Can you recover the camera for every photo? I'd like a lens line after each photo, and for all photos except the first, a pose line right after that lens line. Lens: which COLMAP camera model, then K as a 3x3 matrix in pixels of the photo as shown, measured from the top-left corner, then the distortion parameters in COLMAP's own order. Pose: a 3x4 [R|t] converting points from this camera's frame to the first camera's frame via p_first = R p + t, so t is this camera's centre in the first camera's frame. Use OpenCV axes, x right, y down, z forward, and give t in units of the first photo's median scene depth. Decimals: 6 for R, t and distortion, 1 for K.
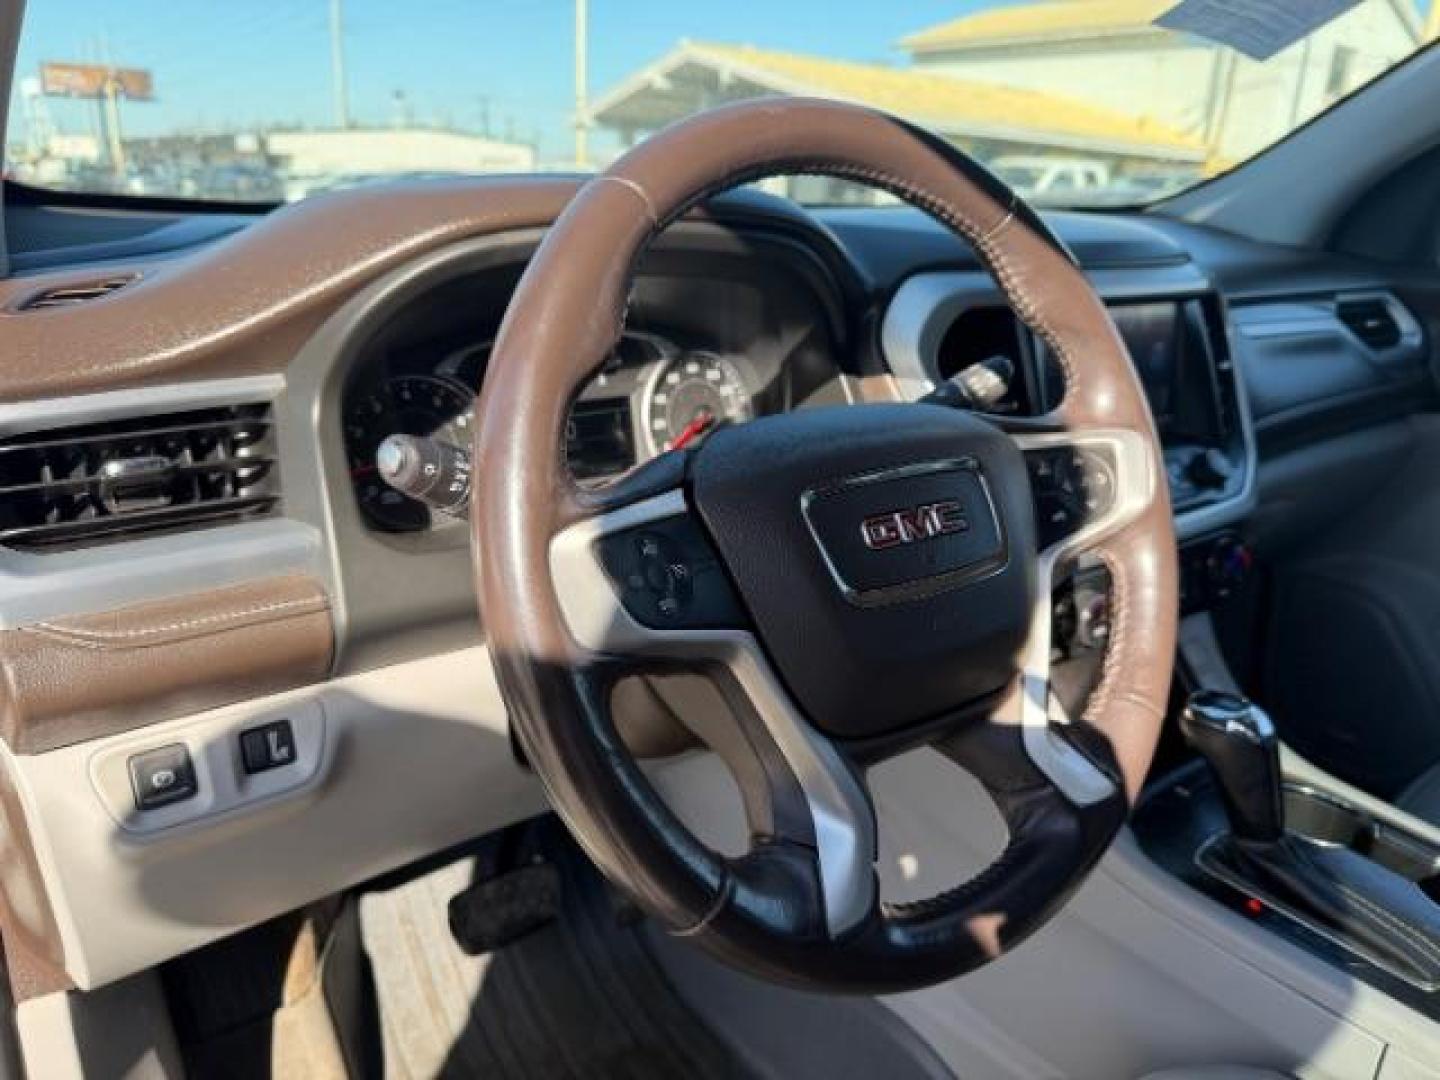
lens RADIAL K [[1031.8, 0, 720.0], [0, 1031.8, 540.0], [0, 0, 1]] dist [0.003810, -0.019850]
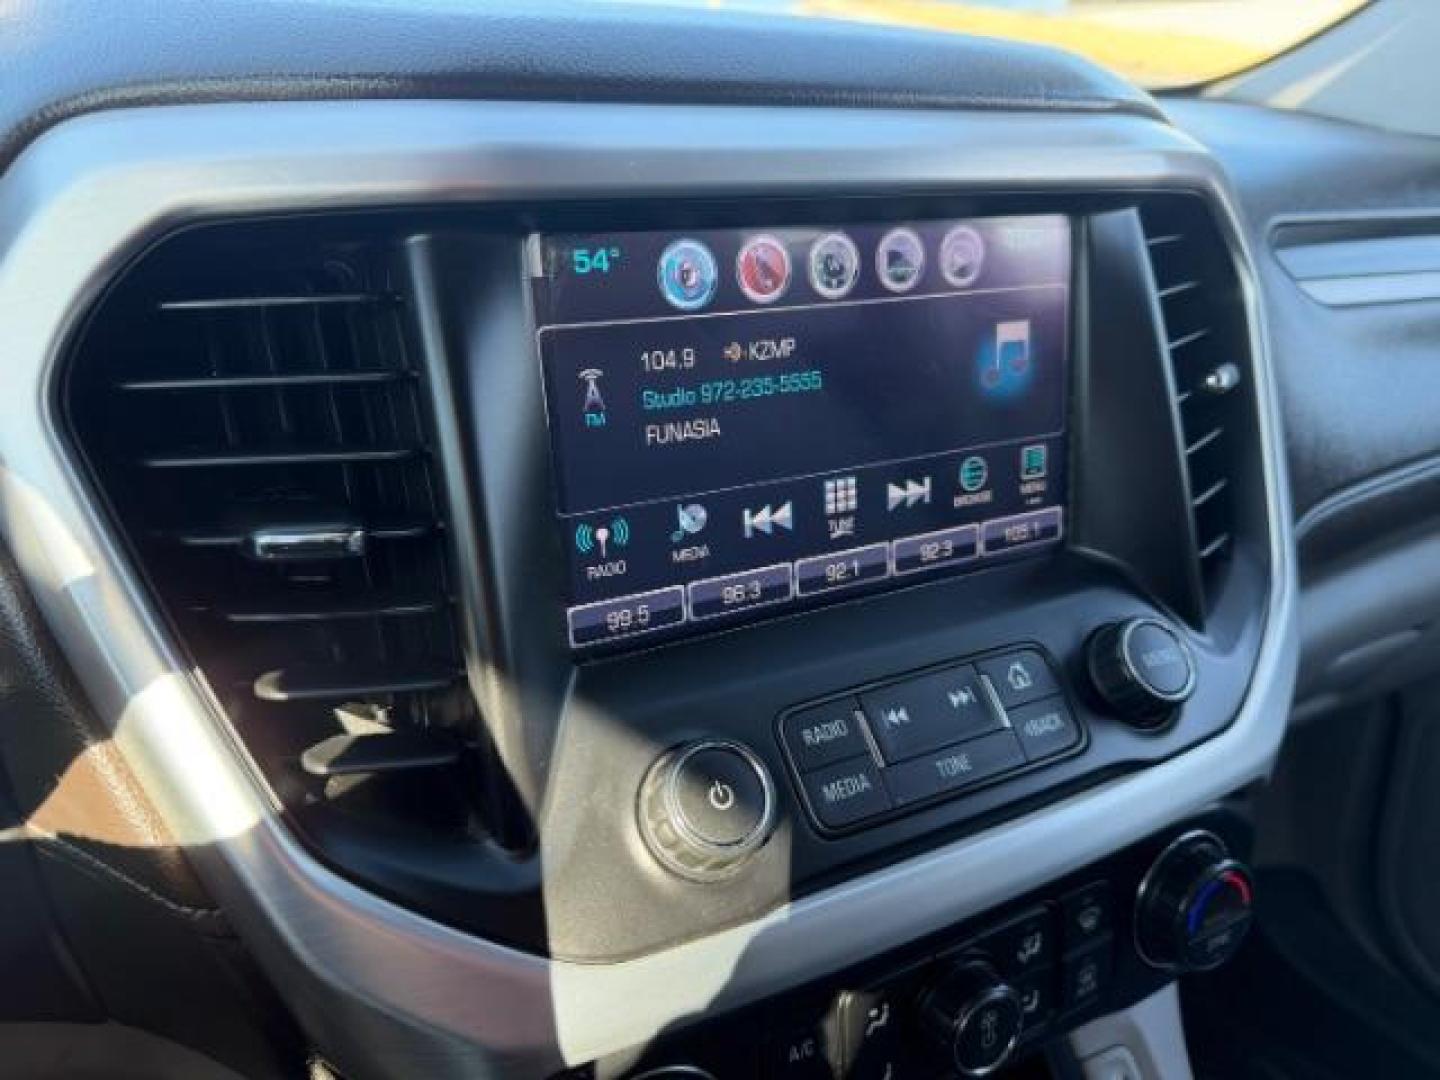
lens RADIAL K [[1031.8, 0, 720.0], [0, 1031.8, 540.0], [0, 0, 1]] dist [0.003810, -0.019850]
pose [[0.991090, 0.028417, -0.130126, 0.419254], [-0.023027, 0.998821, 0.042741, -0.142888], [0.131187, -0.039364, 0.990576, 0.689007]]
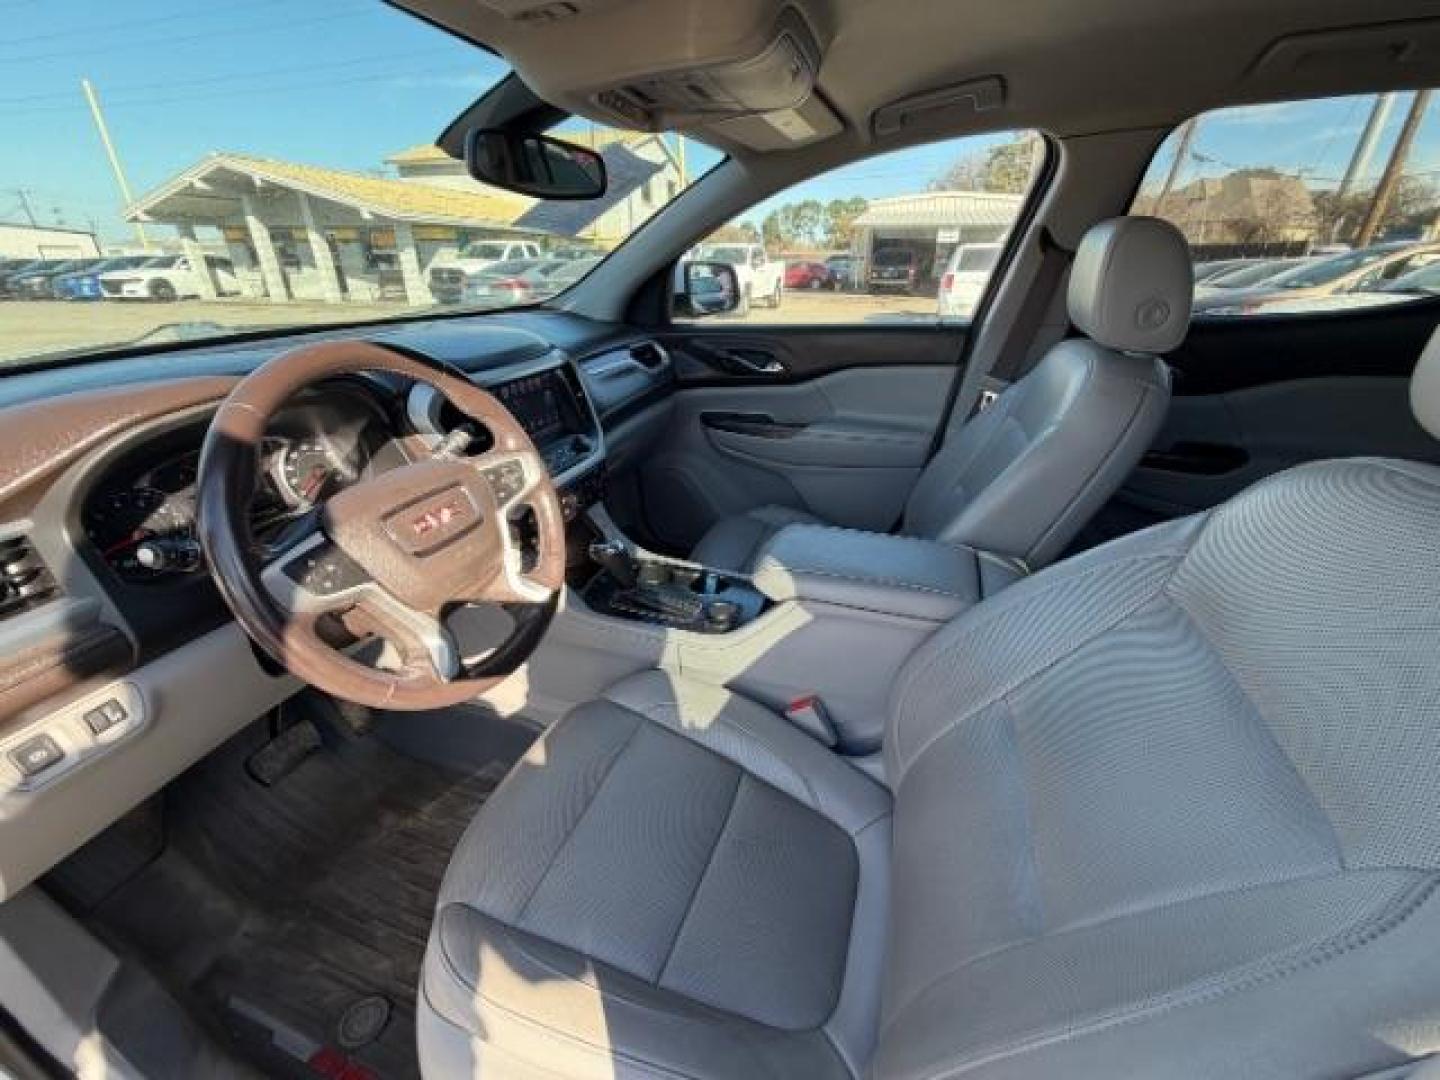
lens RADIAL K [[579.2, 0, 720.0], [0, 579.2, 540.0], [0, 0, 1]] dist [-0.002571, 0.005509]
pose [[0.820366, -0.275861, 0.500899, 0.019153], [0.207196, 0.959818, 0.189258, -0.048457], [-0.532981, -0.051476, 0.844560, -0.305109]]
